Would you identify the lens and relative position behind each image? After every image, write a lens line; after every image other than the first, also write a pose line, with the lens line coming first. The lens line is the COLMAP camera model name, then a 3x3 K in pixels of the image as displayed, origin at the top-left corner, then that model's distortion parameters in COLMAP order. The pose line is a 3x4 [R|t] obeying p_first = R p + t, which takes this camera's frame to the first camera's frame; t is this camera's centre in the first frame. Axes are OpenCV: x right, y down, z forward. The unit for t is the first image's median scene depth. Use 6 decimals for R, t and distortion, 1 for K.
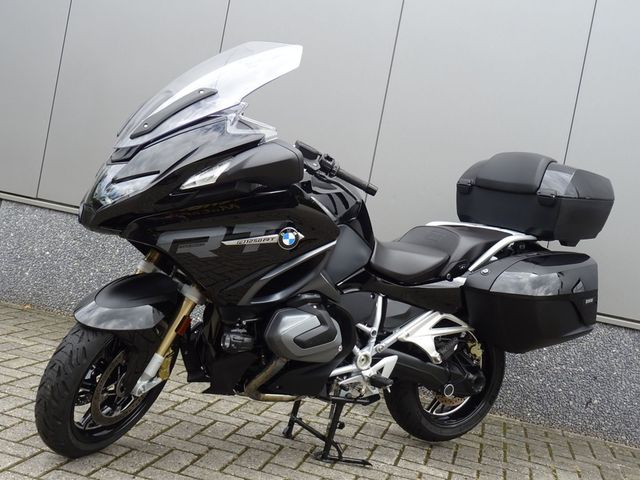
lens RADIAL K [[783.8, 0, 322.5], [0, 783.8, 240.8], [0, 0, 1]] dist [0.015276, 0.000000]
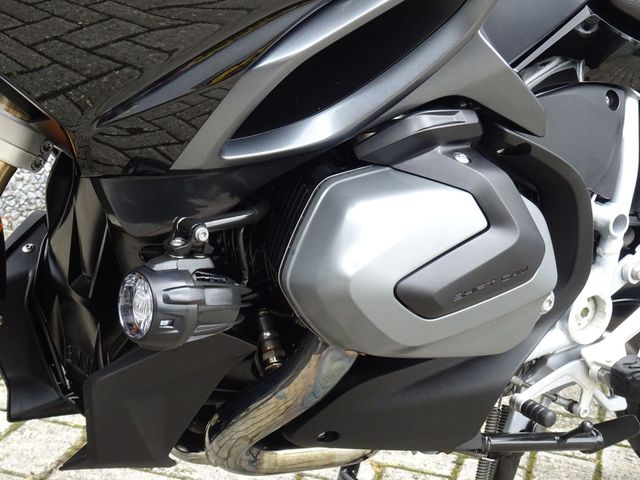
lens RADIAL K [[1515.3, 0, 318.7], [0, 1515.3, 241.5], [0, 0, 1]] dist [0.019400, 0.000000]
pose [[0.998937, -0.043394, 0.015556, -0.067018], [0.039797, 0.982112, 0.184045, 0.014721], [-0.023264, -0.183230, 0.982795, 0.487305]]
